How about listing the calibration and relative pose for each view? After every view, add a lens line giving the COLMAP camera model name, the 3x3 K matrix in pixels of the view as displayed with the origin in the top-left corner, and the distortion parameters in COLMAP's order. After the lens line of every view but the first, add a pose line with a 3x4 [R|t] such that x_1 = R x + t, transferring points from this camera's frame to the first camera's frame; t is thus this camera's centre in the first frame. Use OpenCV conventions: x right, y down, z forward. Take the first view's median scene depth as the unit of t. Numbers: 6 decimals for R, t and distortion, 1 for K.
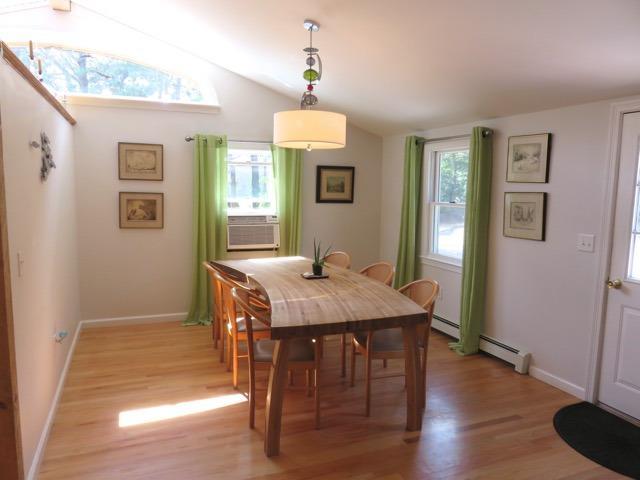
lens RADIAL K [[480.2, 0, 319.8], [0, 480.2, 242.1], [0, 0, 1]] dist [-0.011776, 0.002155]
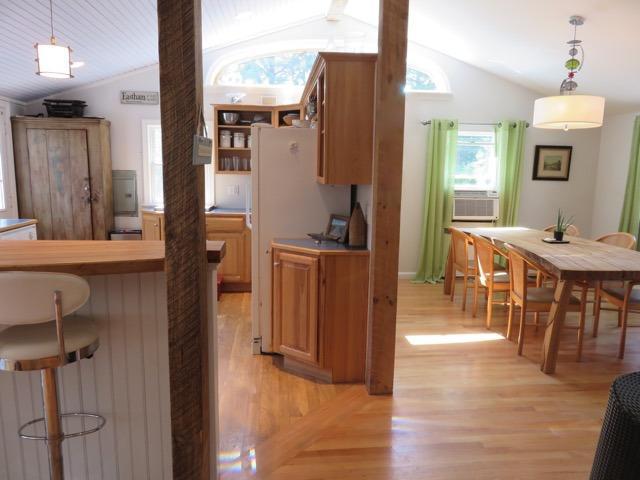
lens RADIAL K [[480.2, 0, 319.8], [0, 480.2, 242.1], [0, 0, 1]] dist [-0.011776, 0.002155]
pose [[0.958019, 0.044724, -0.283194, -0.172773], [-0.035620, 0.998672, 0.037219, 0.038452], [0.284483, -0.025569, 0.958340, -0.190361]]
